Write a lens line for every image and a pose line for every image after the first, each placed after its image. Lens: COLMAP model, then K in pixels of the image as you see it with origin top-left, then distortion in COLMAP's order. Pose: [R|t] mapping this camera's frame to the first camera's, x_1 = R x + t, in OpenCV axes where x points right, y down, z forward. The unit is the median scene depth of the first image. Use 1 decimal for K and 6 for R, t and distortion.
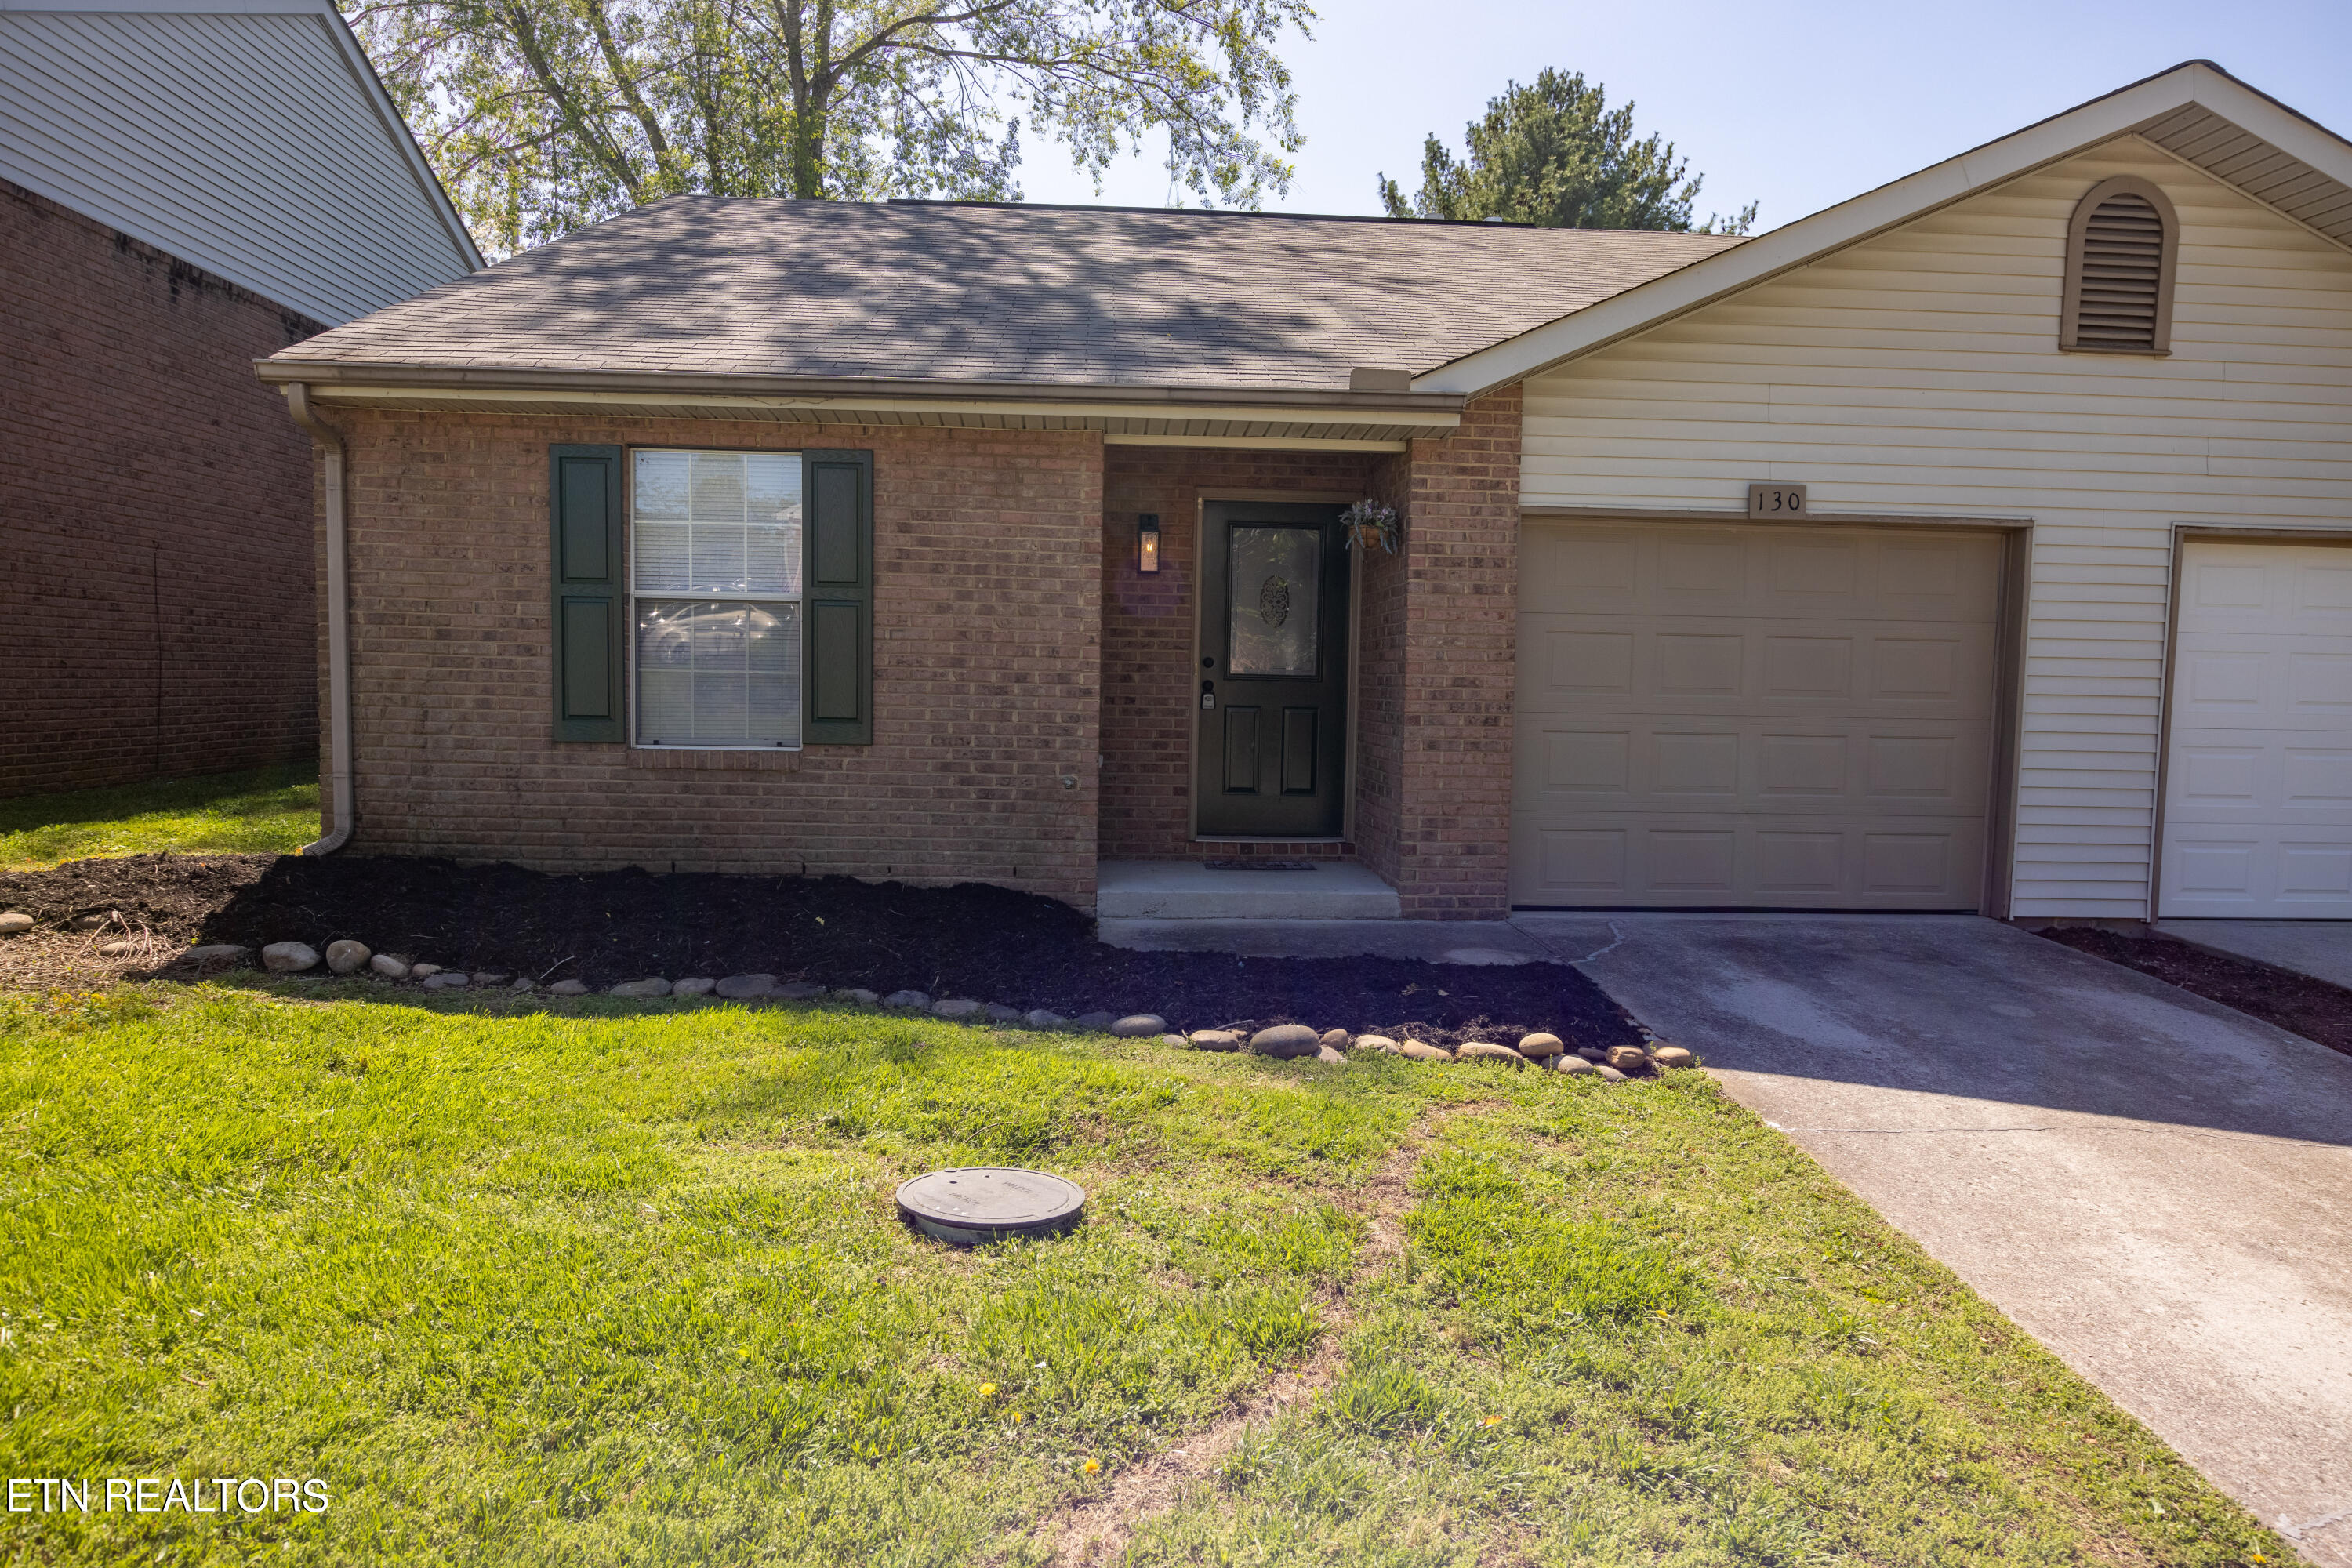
lens RADIAL K [[1616.8, 0, 1174.7], [0, 1616.8, 790.0], [0, 0, 1]] dist [-0.004828, -0.008836]
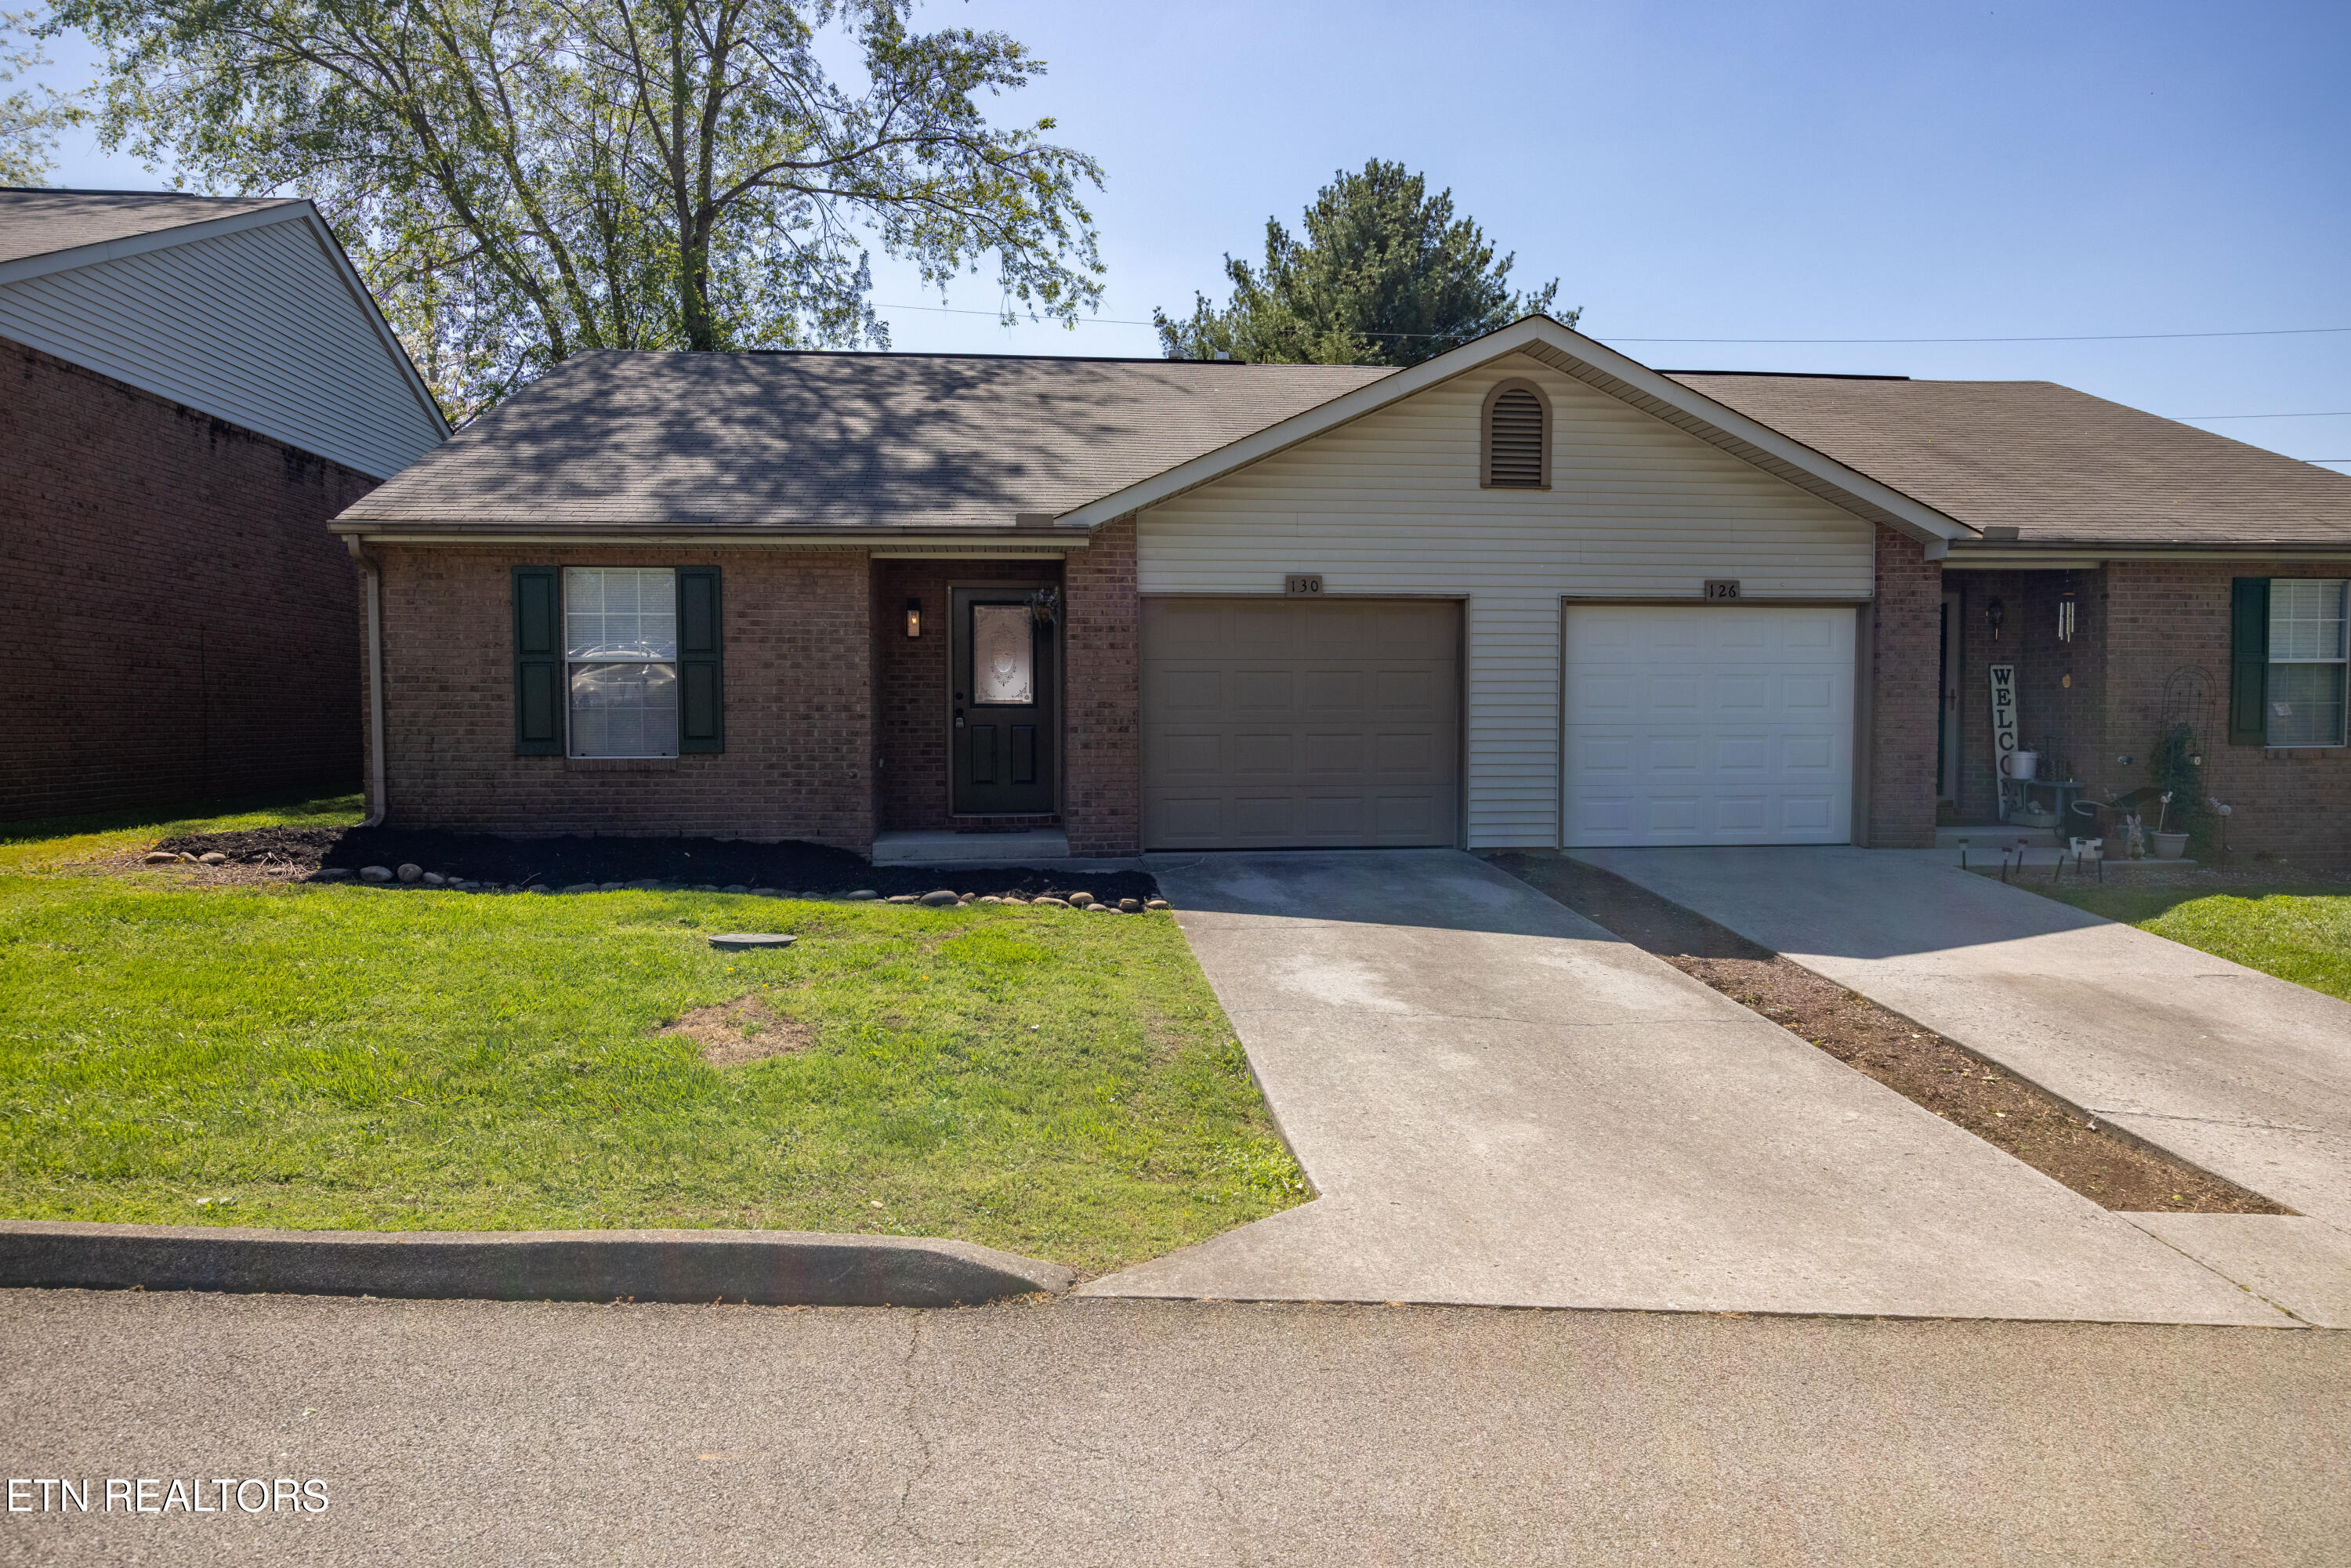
lens RADIAL K [[1616.1, 0, 1176.6], [0, 1616.1, 779.4], [0, 0, 1]] dist [-0.004828, -0.008836]
pose [[0.998230, -0.024228, 0.054313, 0.155852], [0.025816, 0.999254, -0.028729, 0.050914], [-0.053576, 0.030081, 0.998111, -0.551715]]
